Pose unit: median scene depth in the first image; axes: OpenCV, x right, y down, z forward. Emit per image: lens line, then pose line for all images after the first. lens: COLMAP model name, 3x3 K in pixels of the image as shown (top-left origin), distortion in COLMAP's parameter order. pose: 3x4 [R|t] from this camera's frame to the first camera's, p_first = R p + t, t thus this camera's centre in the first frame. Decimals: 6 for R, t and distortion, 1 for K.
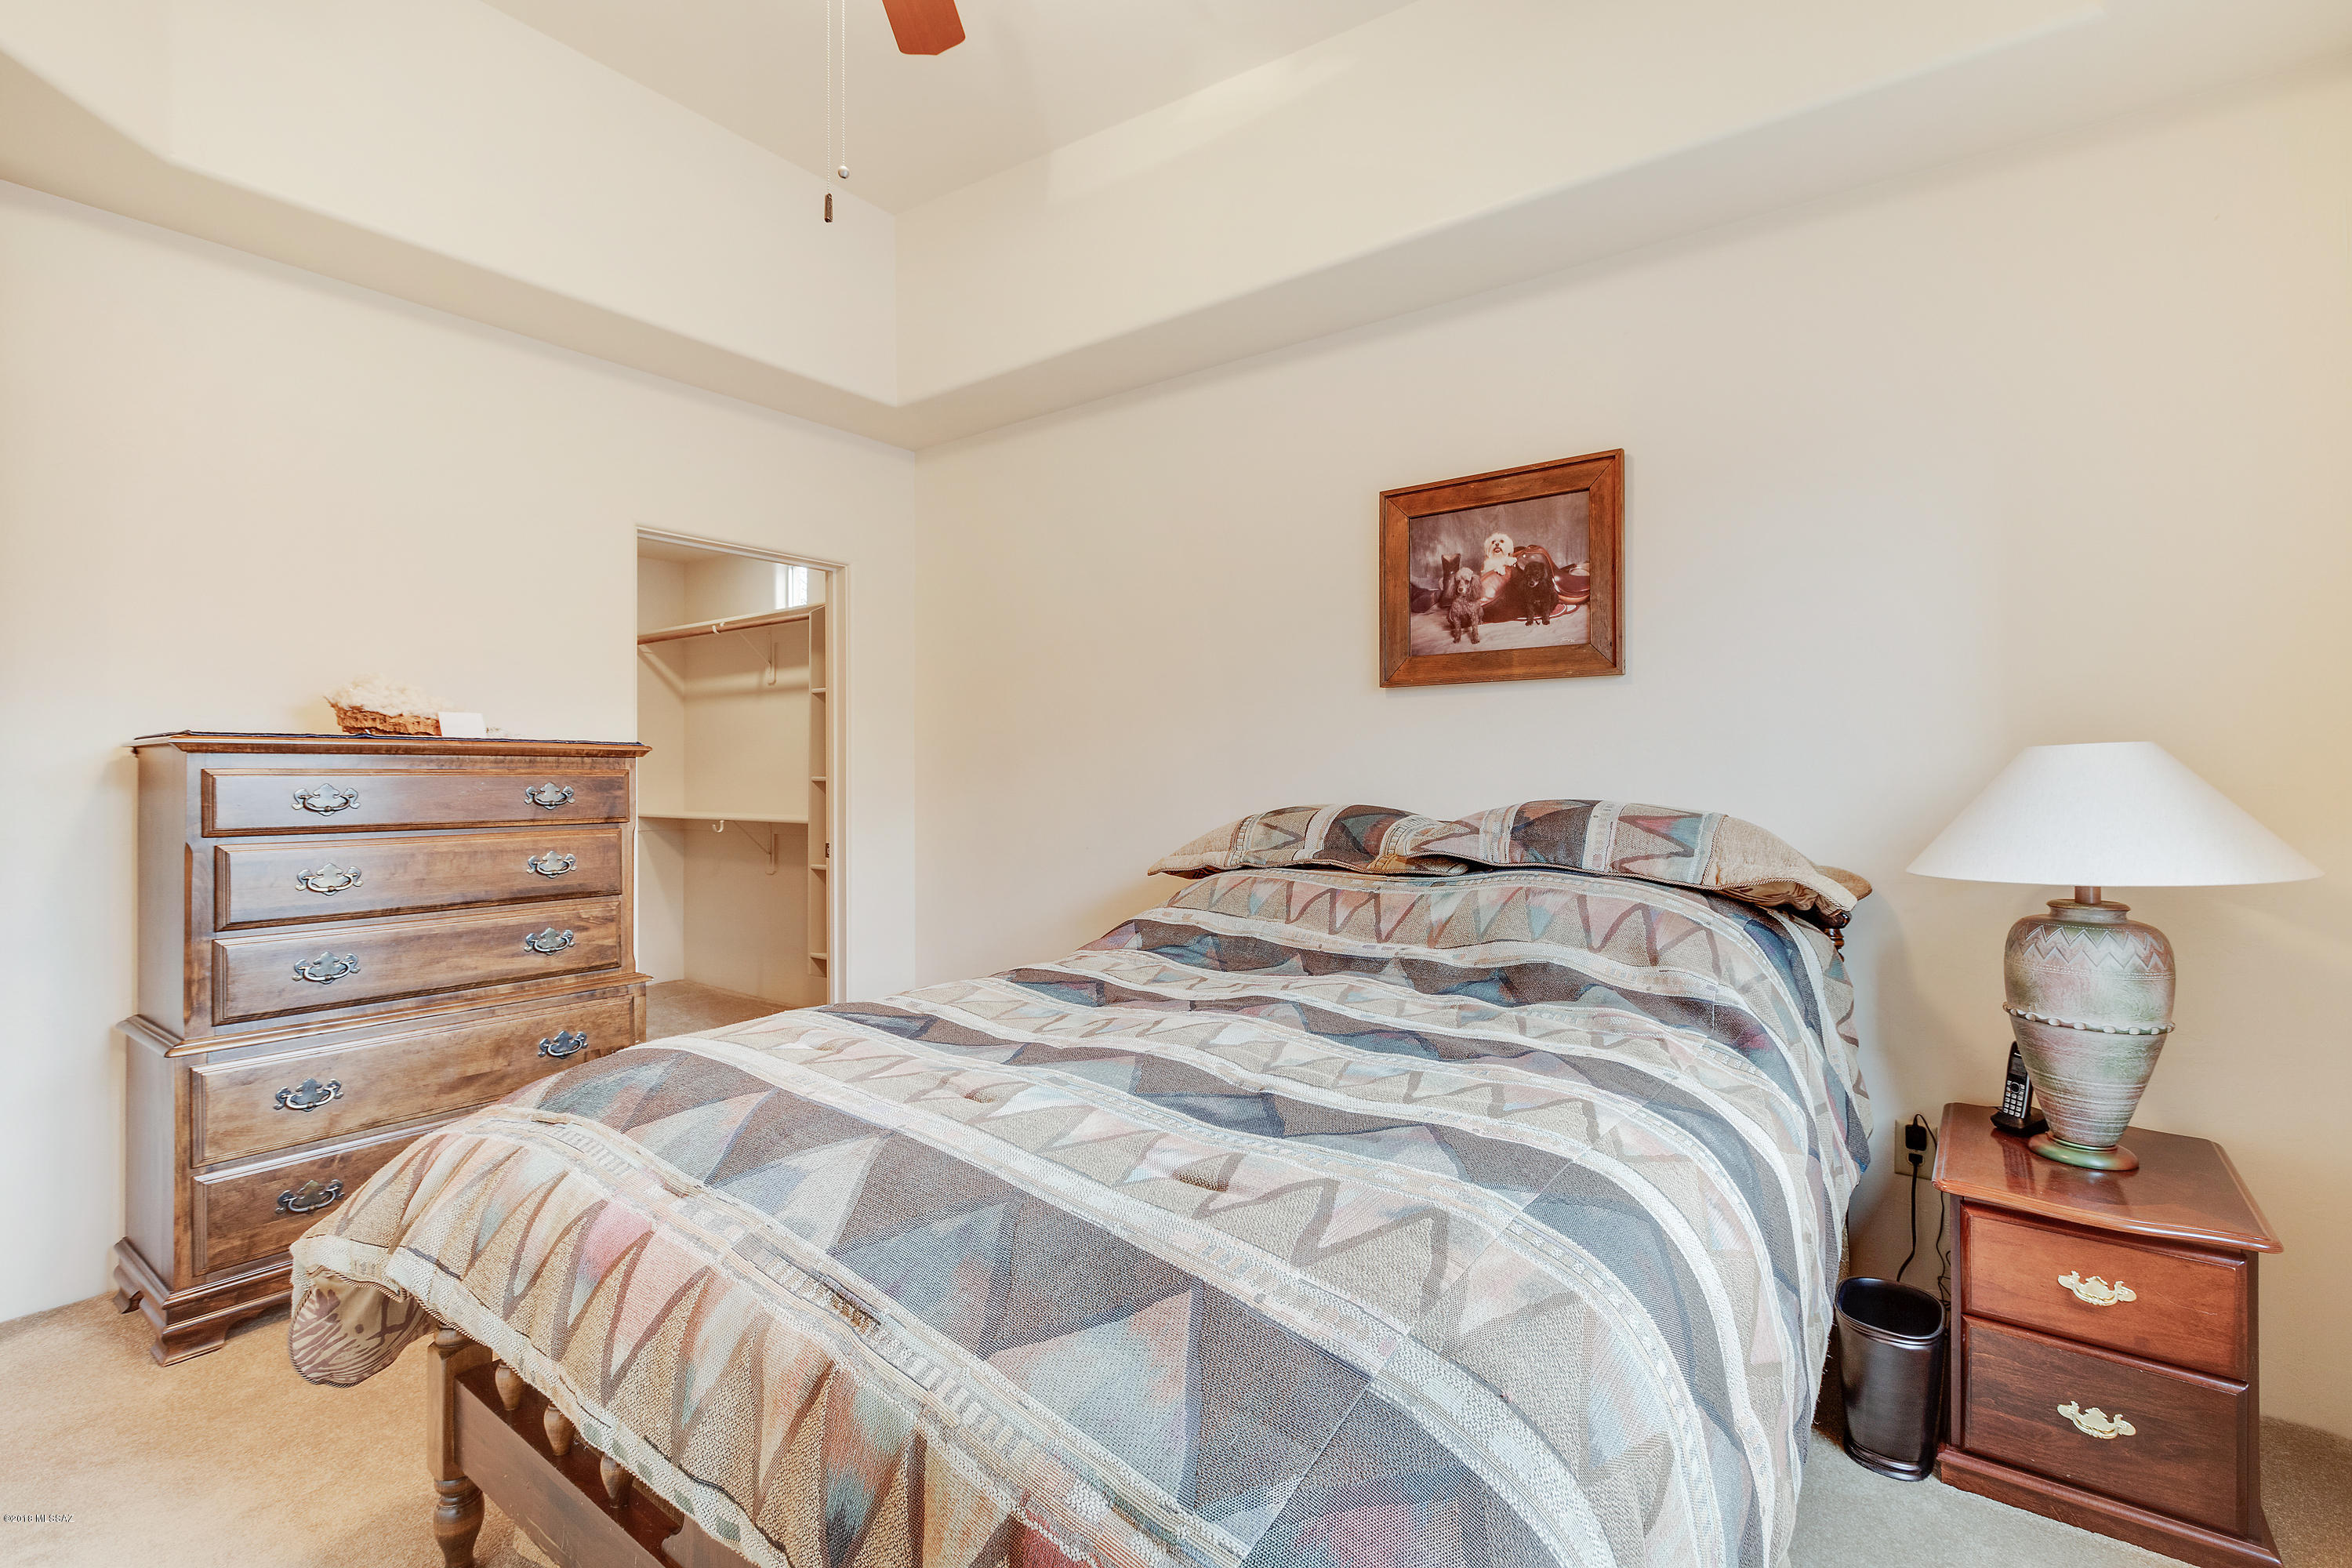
lens RADIAL K [[1065.2, 0, 1175.6], [0, 1065.2, 767.3], [0, 0, 1]] dist [0.002150, -0.000193]
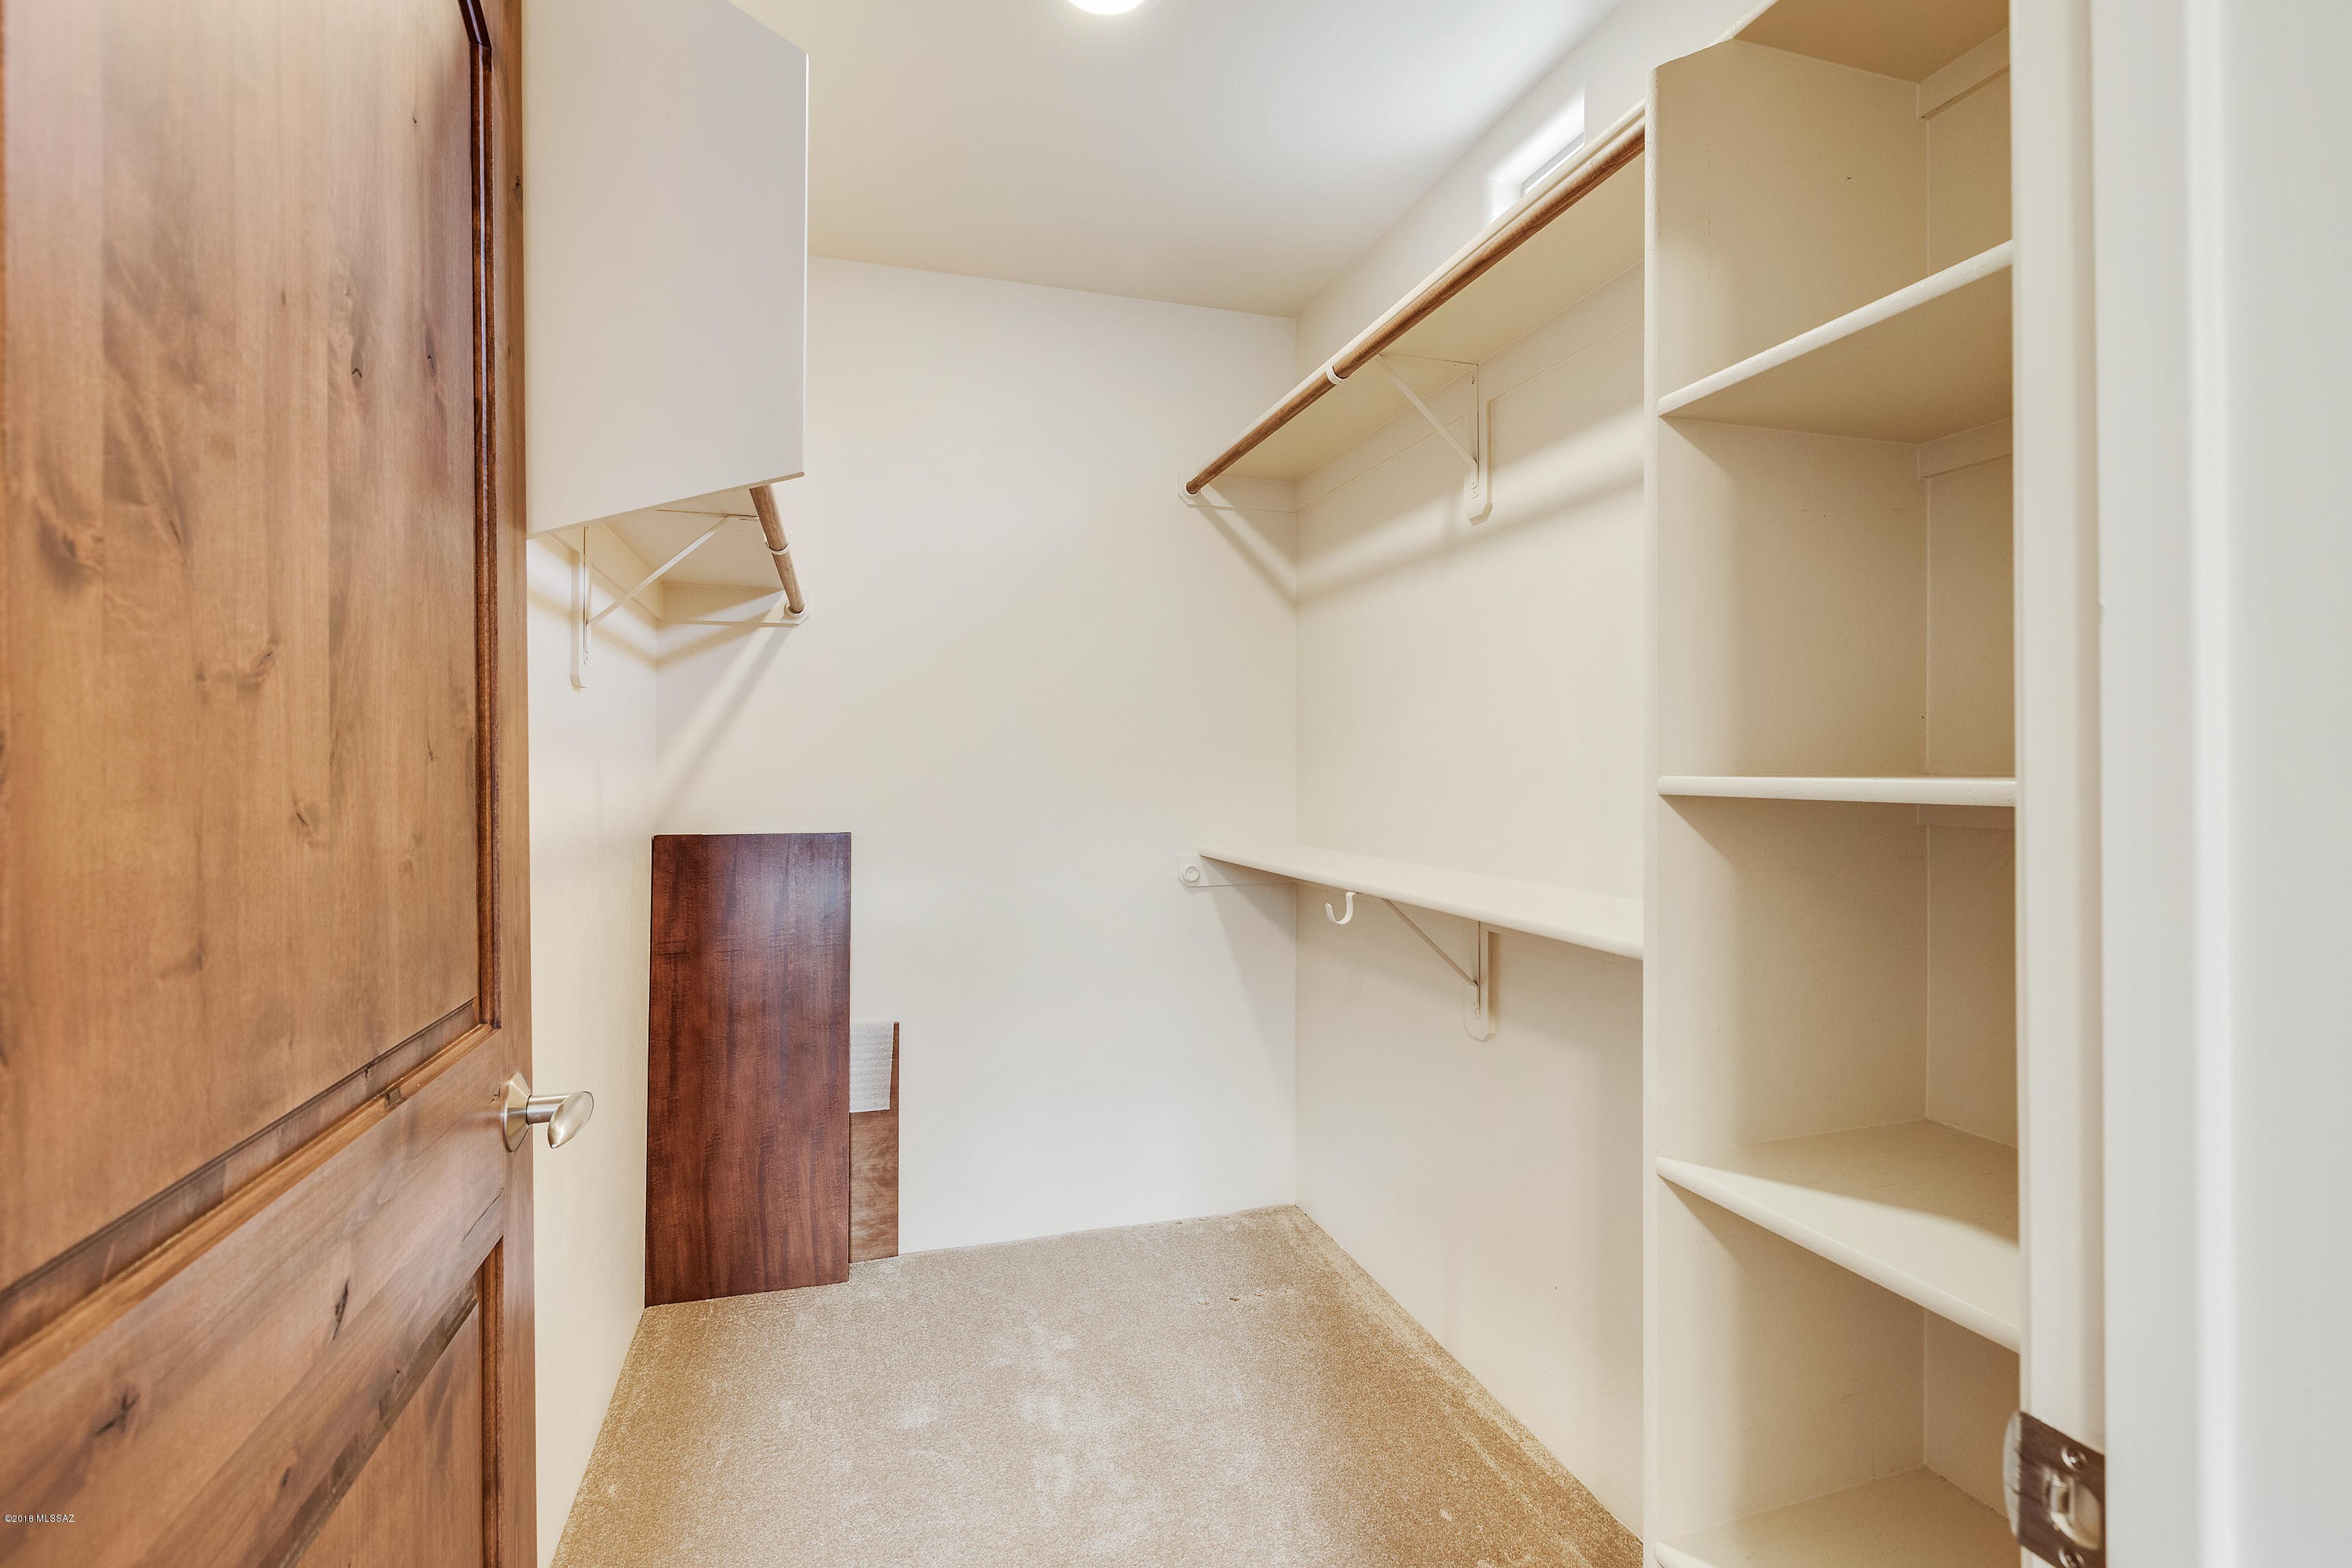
lens RADIAL K [[1065.2, 0, 1175.6], [0, 1065.2, 767.3], [0, 0, 1]] dist [0.002150, -0.000193]
pose [[0.804671, -0.003024, -0.593714, -0.246257], [0.006307, 0.999974, 0.003455, 0.005416], [0.593688, -0.006525, 0.804669, 0.643298]]
